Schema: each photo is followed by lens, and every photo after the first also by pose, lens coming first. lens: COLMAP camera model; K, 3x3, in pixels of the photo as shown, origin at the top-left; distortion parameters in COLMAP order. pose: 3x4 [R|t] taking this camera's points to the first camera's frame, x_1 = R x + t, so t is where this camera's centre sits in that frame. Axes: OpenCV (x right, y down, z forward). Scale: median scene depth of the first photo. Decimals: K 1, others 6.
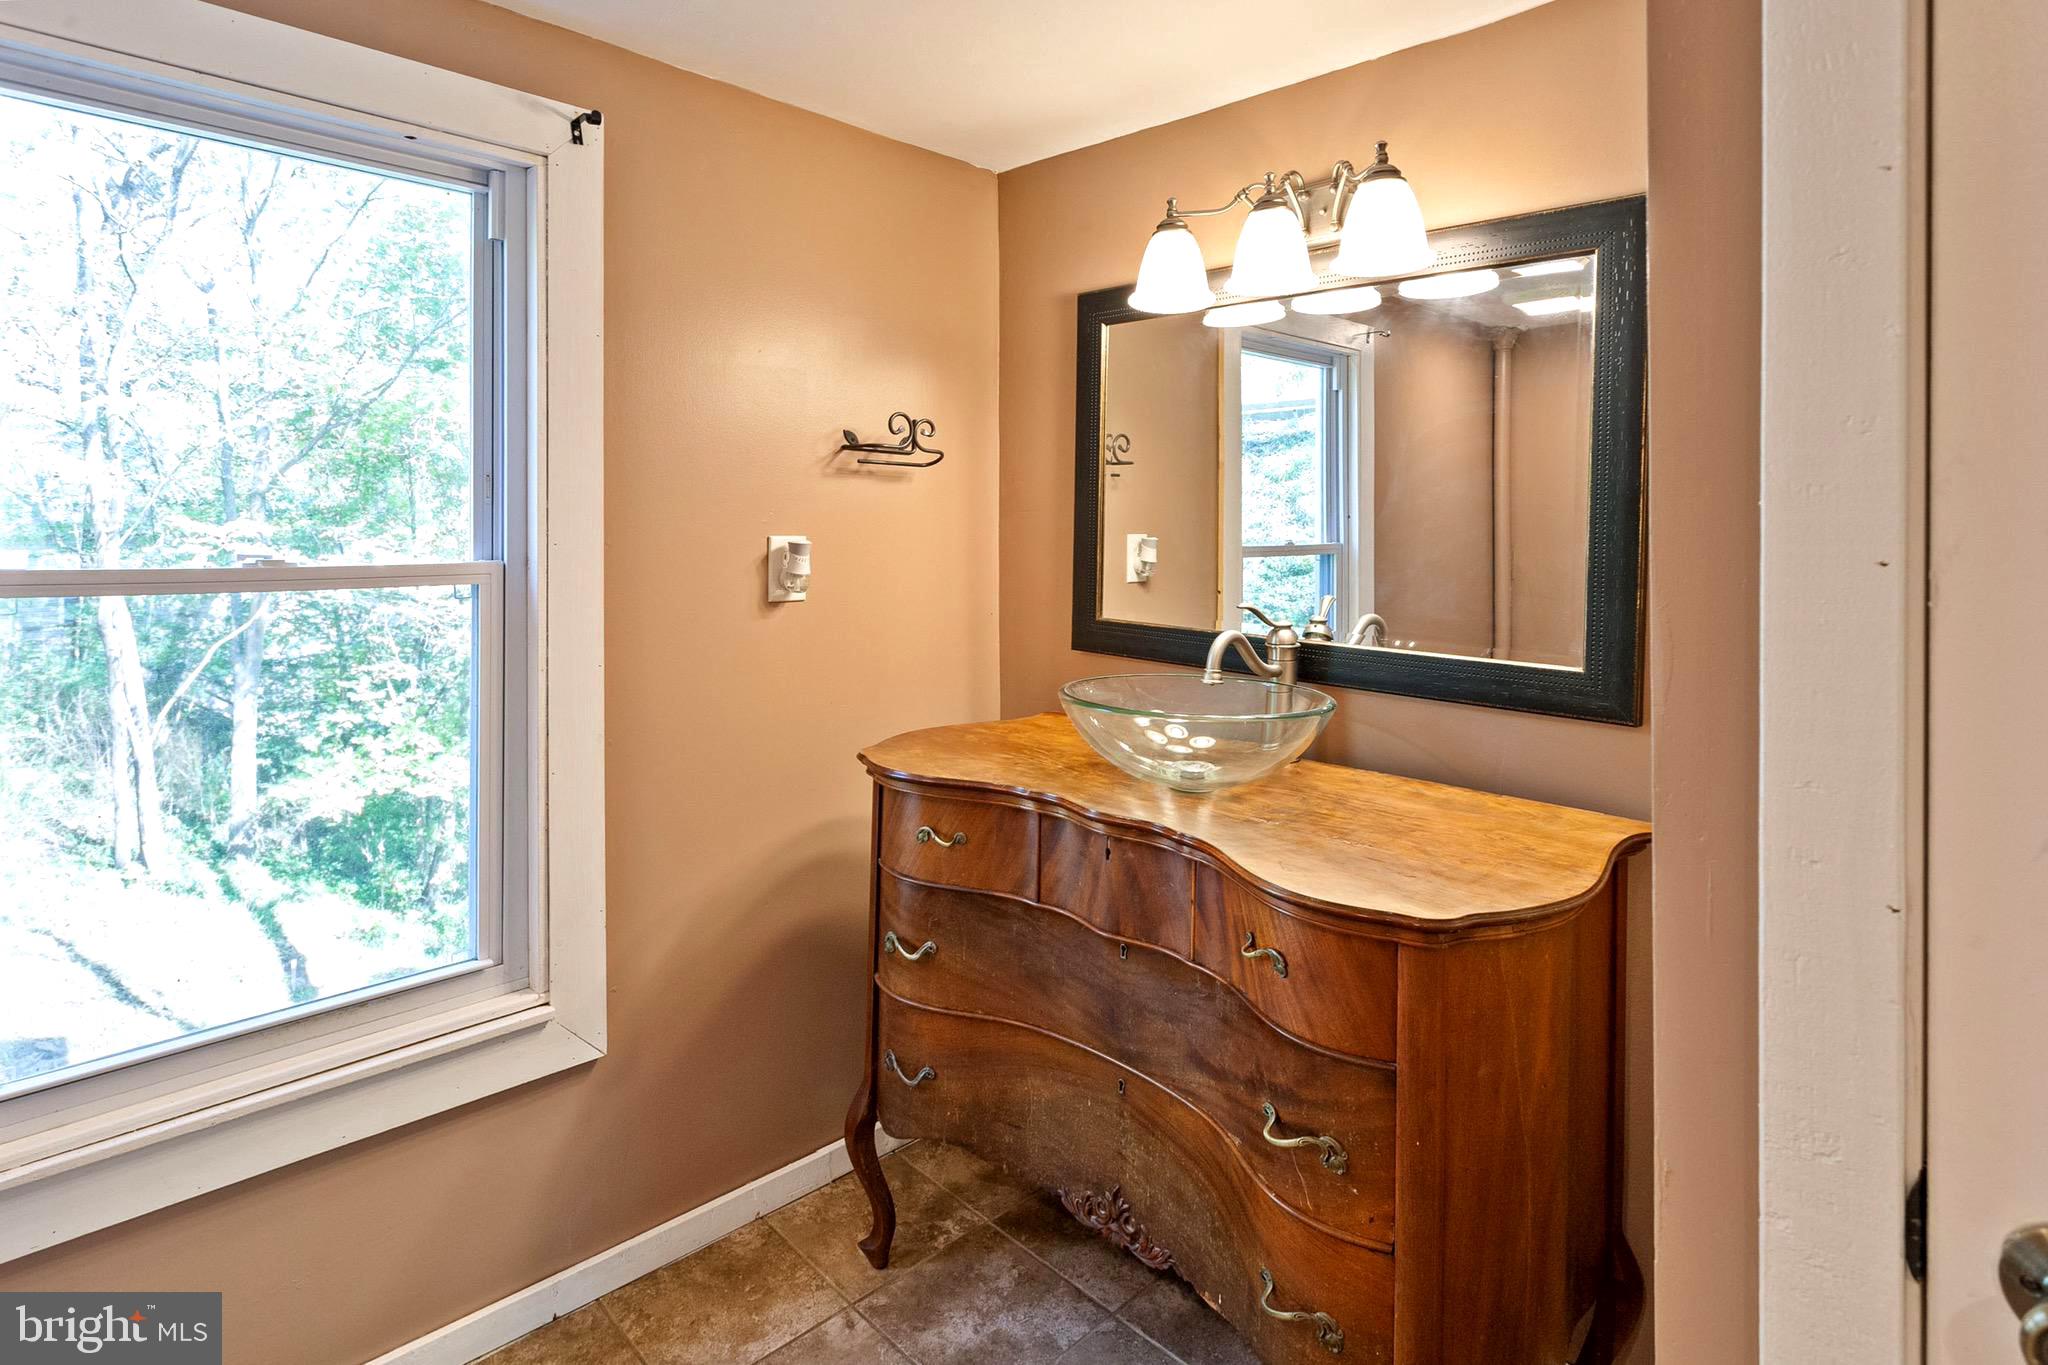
lens RADIAL K [[1064.0, 0, 1021.4], [0, 1064.0, 530.5], [0, 0, 1]] dist [-0.017199, 0.013907]
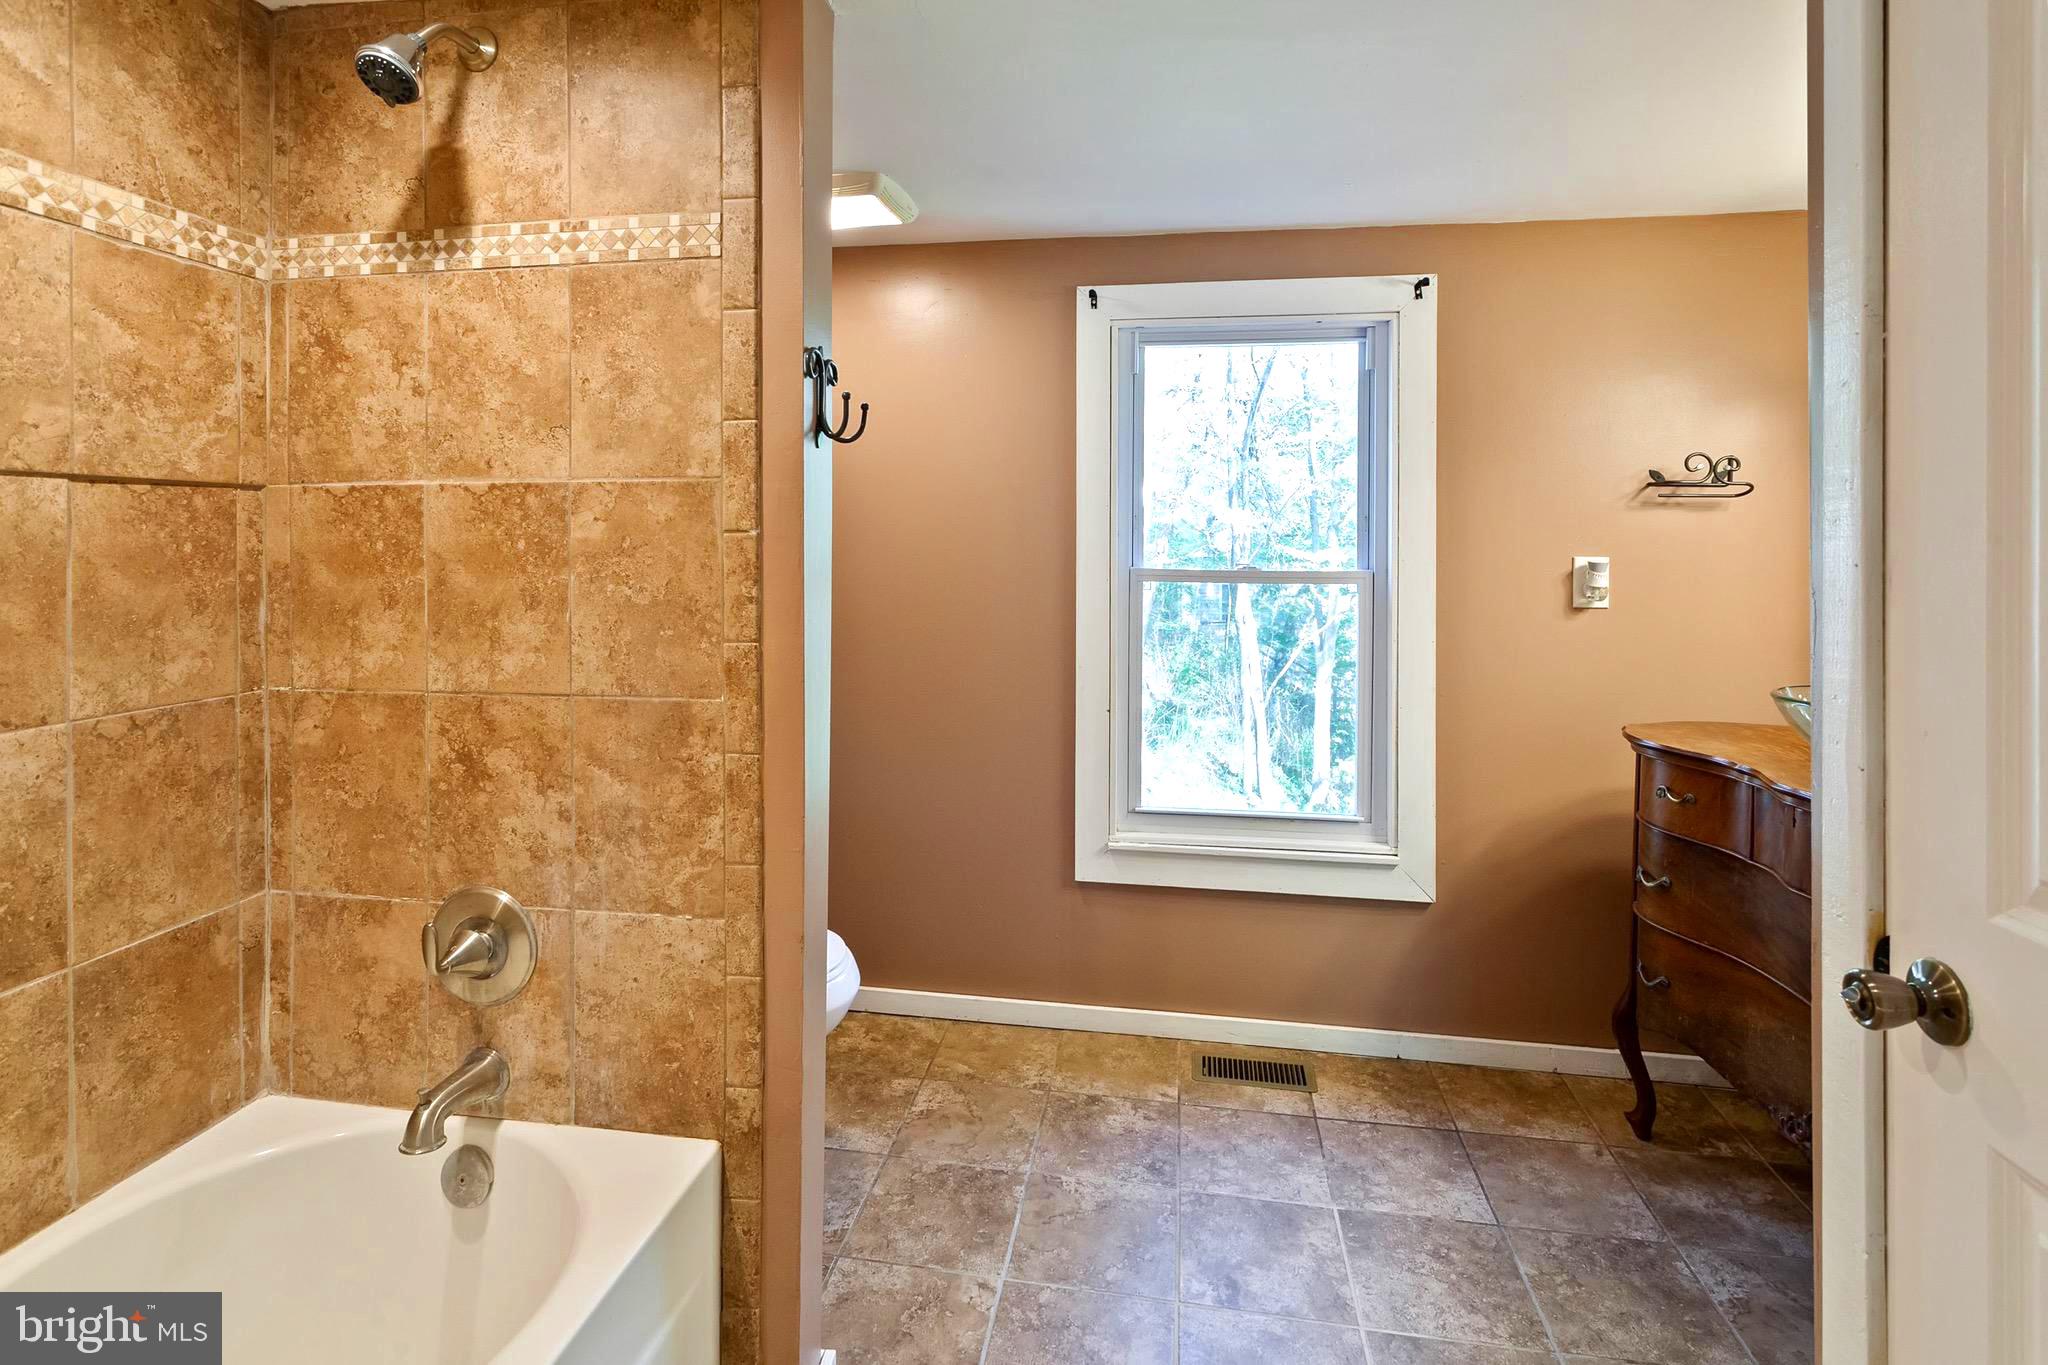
lens RADIAL K [[1018.7, 0, 1022.0], [0, 1018.7, 553.7], [0, 0, 1]] dist [0.001214, 0.001294]
pose [[0.595309, 0.002421, -0.803493, 0.416186], [-0.005426, 0.999985, -0.001007, 0.007333], [0.803479, 0.004959, 0.595313, -0.328409]]
